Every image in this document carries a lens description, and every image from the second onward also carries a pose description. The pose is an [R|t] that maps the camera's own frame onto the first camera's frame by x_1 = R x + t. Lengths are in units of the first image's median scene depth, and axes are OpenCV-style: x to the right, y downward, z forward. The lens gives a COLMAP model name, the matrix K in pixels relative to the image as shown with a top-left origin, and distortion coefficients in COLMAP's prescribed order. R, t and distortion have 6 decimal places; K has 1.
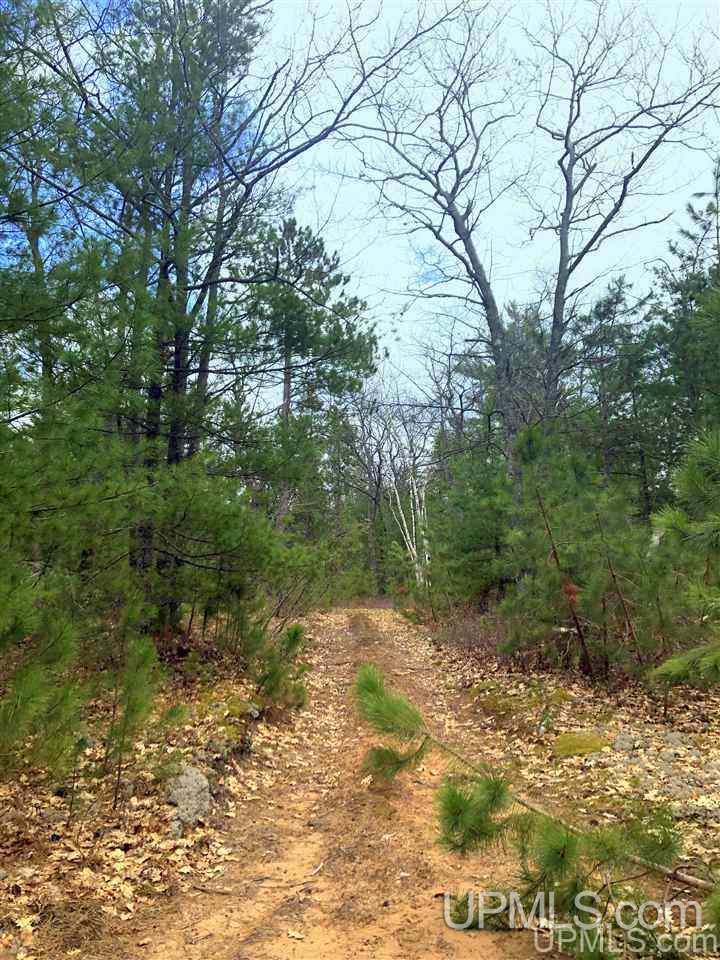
lens RADIAL K [[778.1, 0, 371.1], [0, 778.1, 477.7], [0, 0, 1]] dist [0.008516, 0.040614]
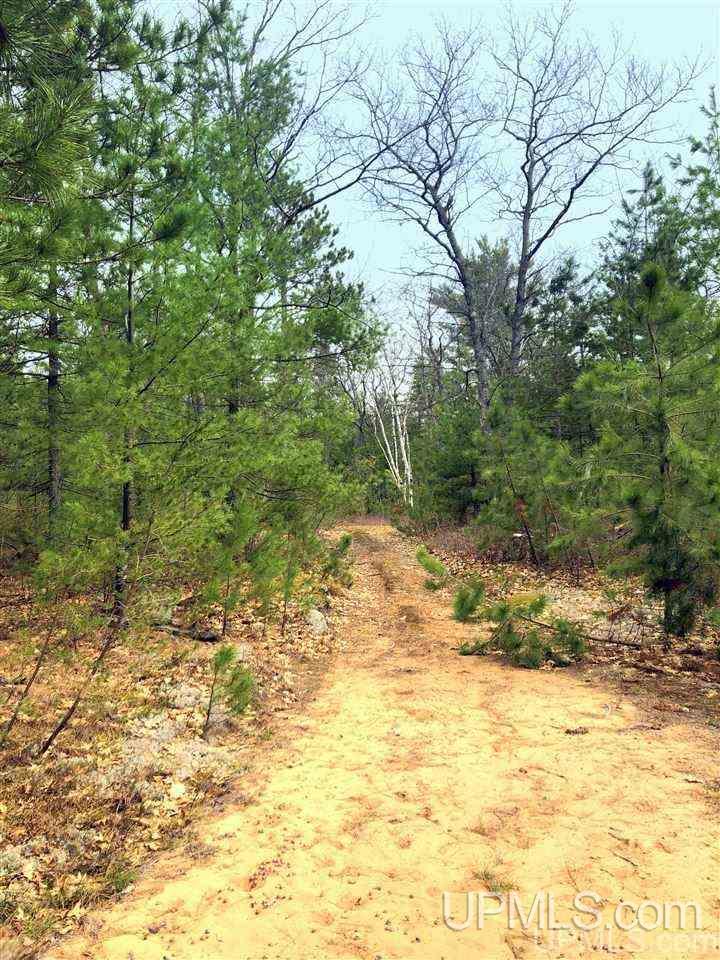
lens RADIAL K [[845.6, 0, 372.2], [0, 845.6, 482.0], [0, 0, 1]] dist [0.047597, -0.093233]
pose [[0.998703, -0.021863, 0.045986, -0.081852], [0.016509, 0.993372, 0.113753, -0.071900], [-0.048168, -0.112846, 0.992444, -0.451203]]
